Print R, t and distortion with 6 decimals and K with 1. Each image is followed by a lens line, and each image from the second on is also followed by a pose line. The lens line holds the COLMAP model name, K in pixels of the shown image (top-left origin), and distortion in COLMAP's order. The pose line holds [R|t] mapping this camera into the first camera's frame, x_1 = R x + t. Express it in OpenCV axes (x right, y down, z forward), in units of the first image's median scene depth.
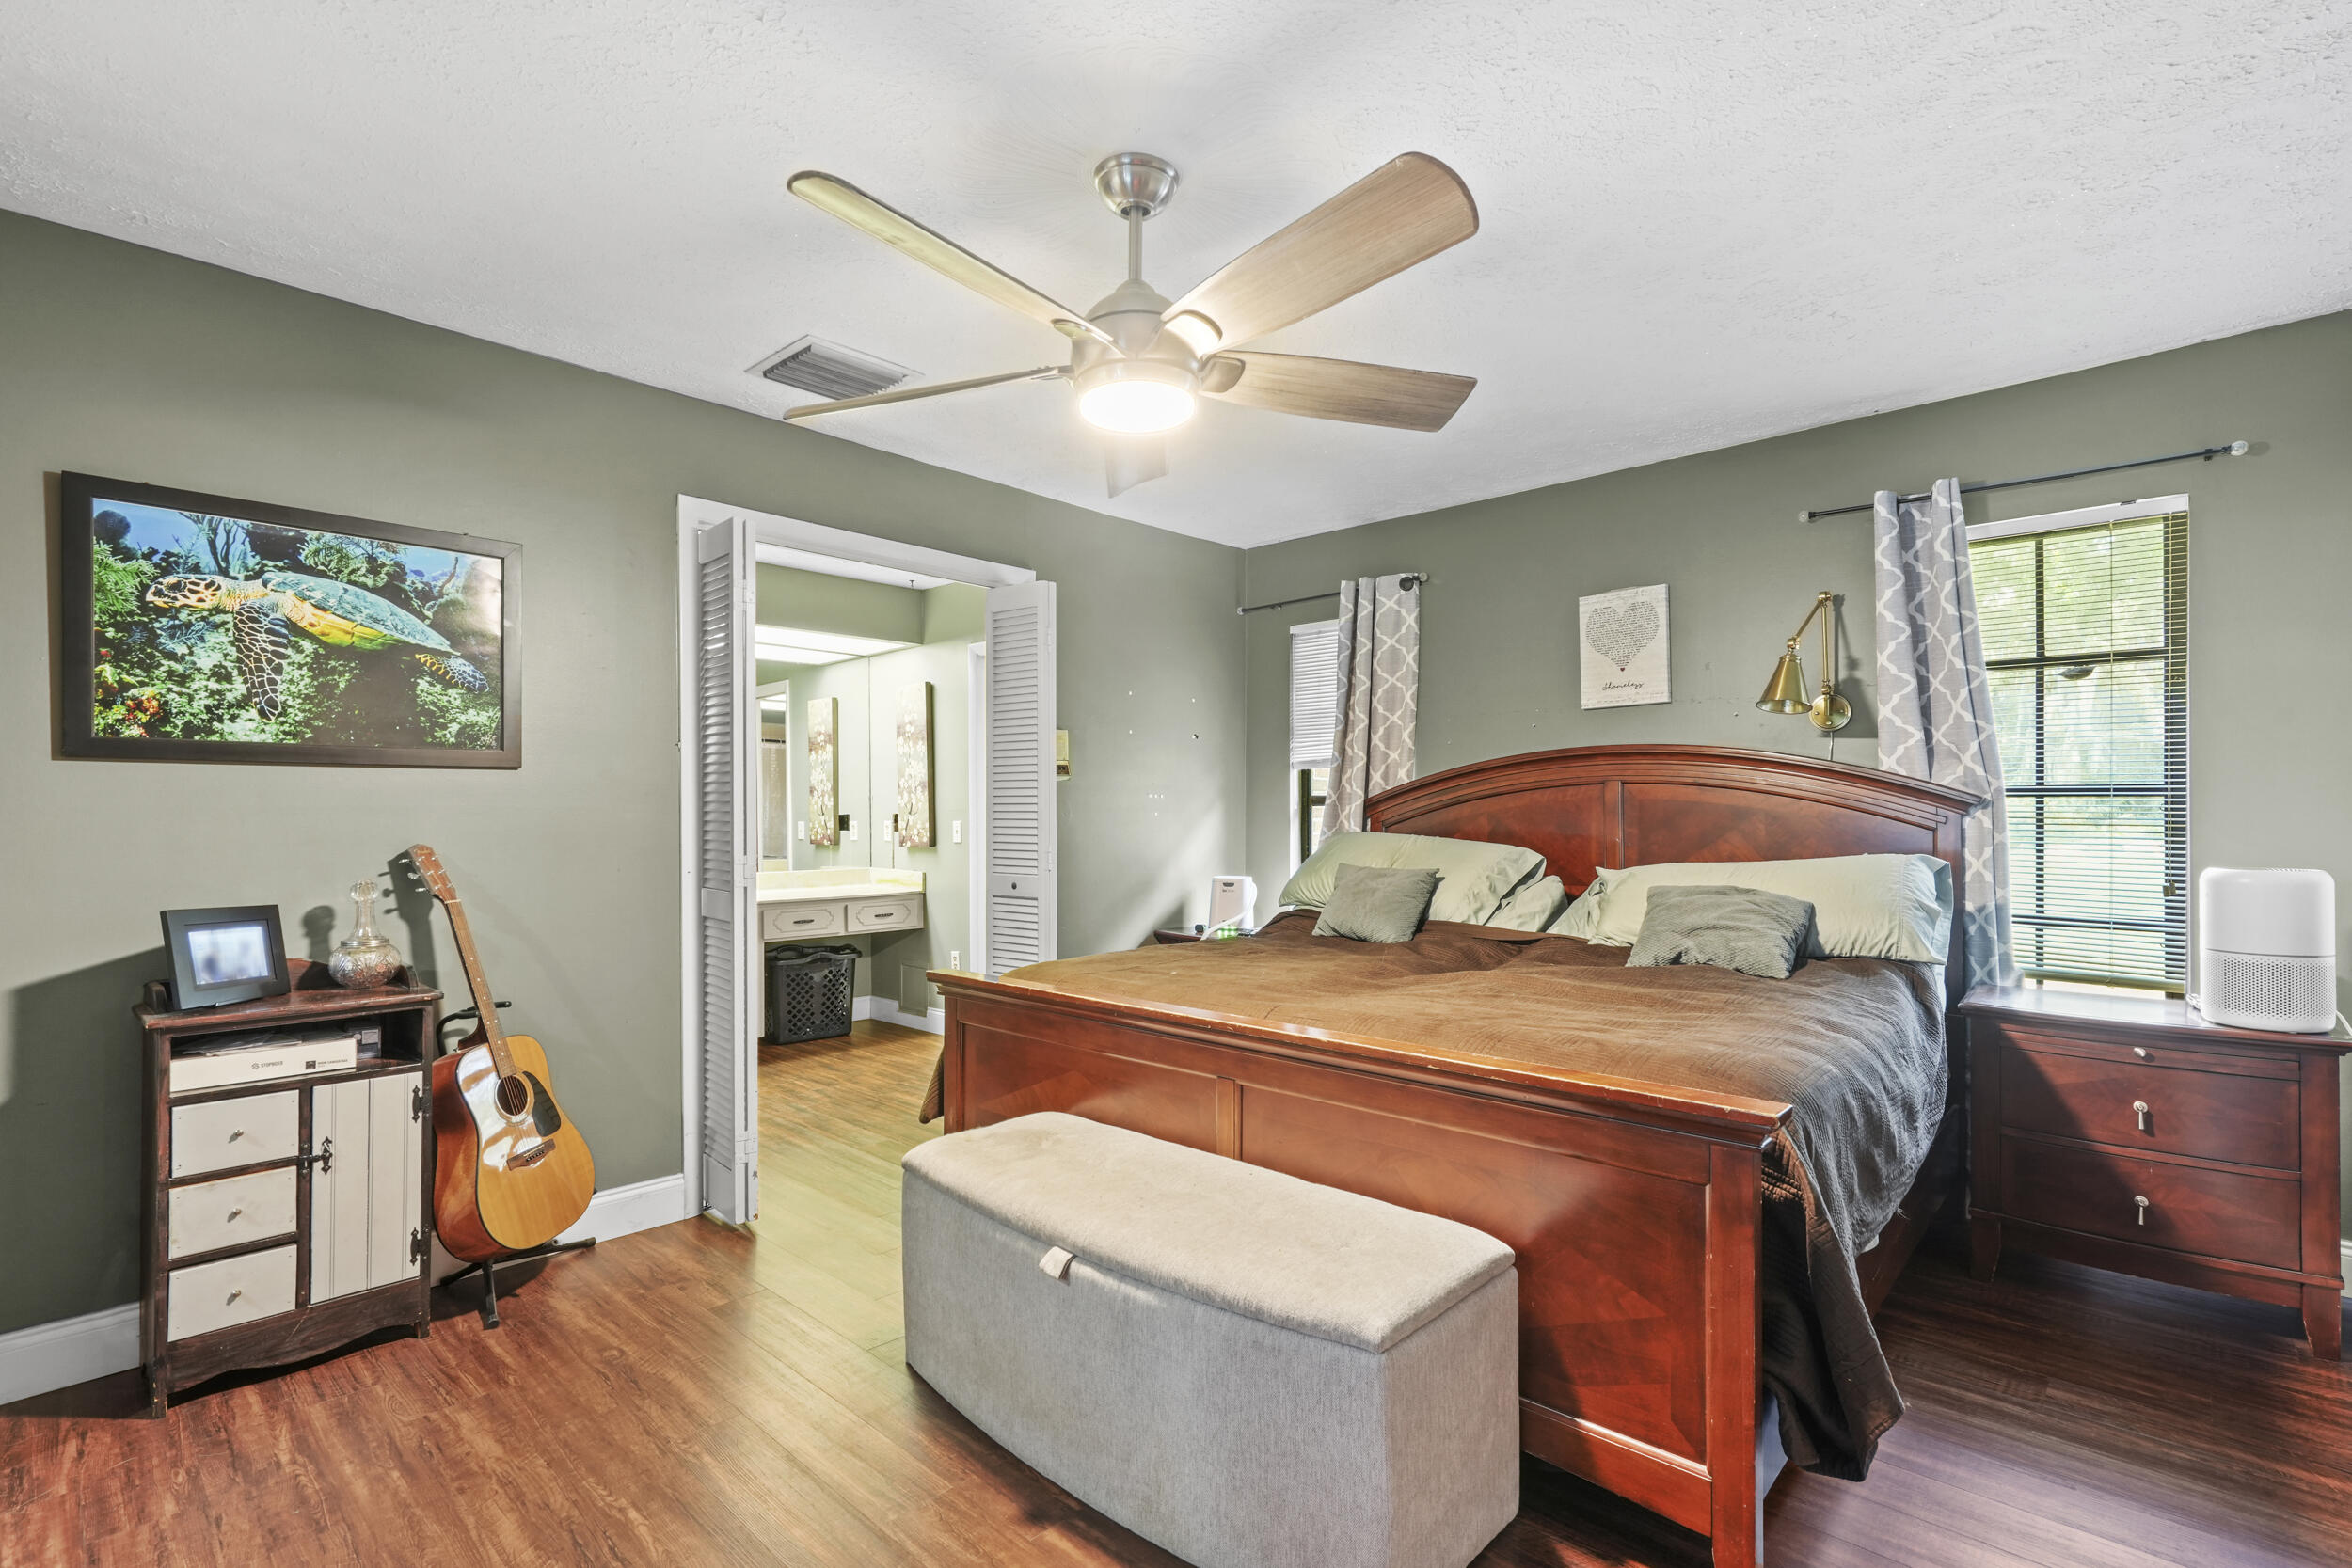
lens RADIAL K [[1075.3, 0, 1175.4], [0, 1075.3, 799.2], [0, 0, 1]] dist [-0.001308, 0.001510]
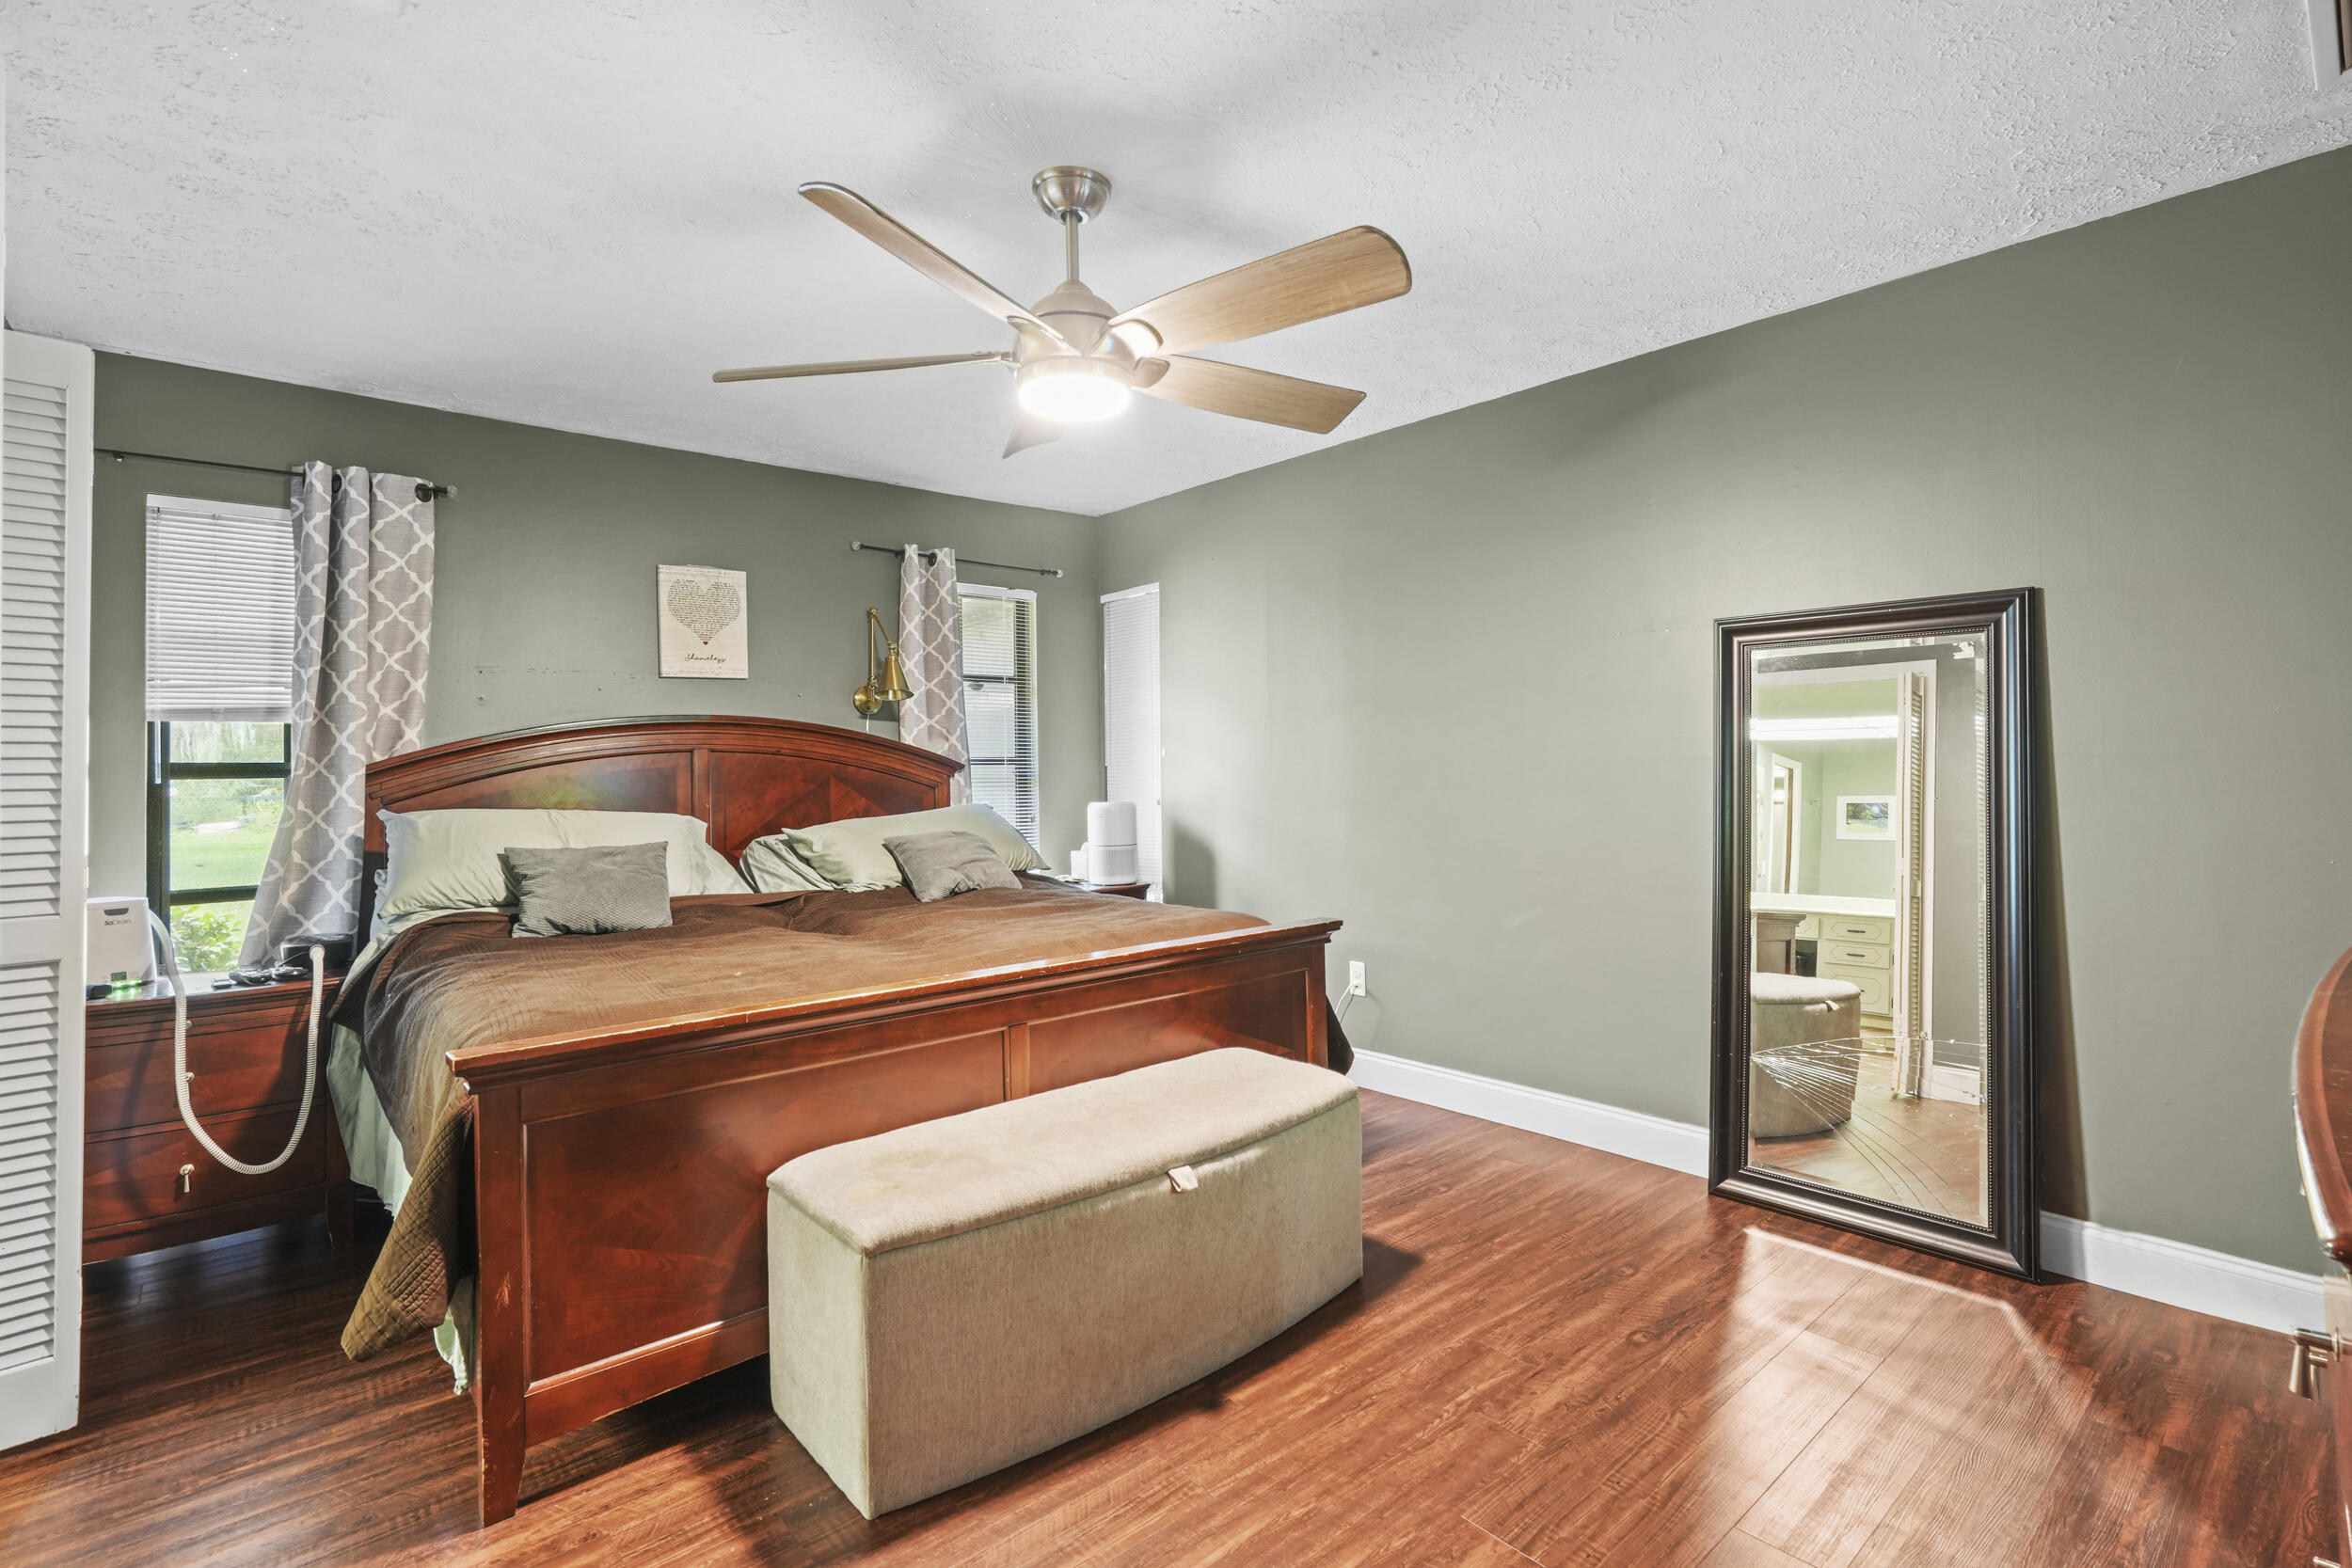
lens RADIAL K [[1075.3, 0, 1175.1], [0, 1075.3, 769.9], [0, 0, 1]] dist [-0.001308, 0.001510]
pose [[0.117822, -0.000877, 0.993034, -0.681523], [0.008227, 0.999966, -0.000093, 0.008289], [-0.993001, 0.008180, 0.117825, 0.499934]]
